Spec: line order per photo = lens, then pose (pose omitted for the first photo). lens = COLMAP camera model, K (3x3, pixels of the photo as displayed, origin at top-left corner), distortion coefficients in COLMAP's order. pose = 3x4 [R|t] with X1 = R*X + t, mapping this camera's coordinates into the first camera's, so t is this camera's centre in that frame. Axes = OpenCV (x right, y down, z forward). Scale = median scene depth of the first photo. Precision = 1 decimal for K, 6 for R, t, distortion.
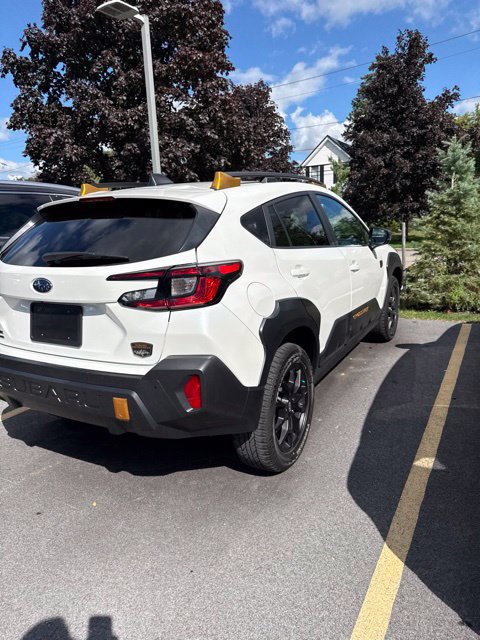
lens RADIAL K [[457.9, 0, 241.1], [0, 457.9, 314.4], [0, 0, 1]] dist [0.026893, -0.036111]
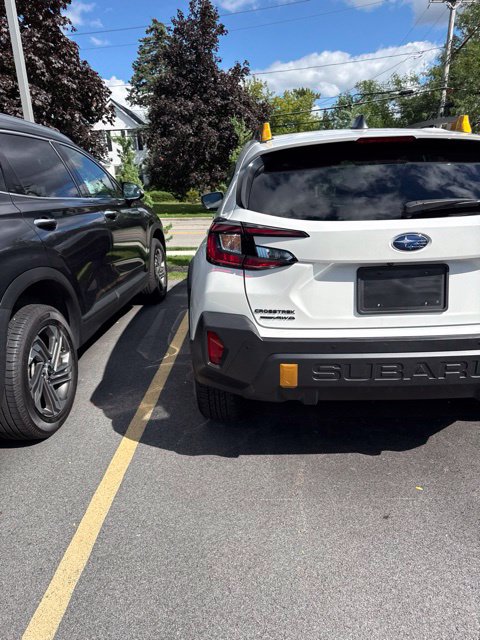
lens RADIAL K [[457.9, 0, 243.0], [0, 457.9, 315.2], [0, 0, 1]] dist [0.026893, -0.036111]
pose [[0.882427, -0.126607, 0.453094, -0.723718], [0.098319, 0.991470, 0.085562, -0.022946], [-0.460061, -0.030954, 0.887347, 0.276000]]
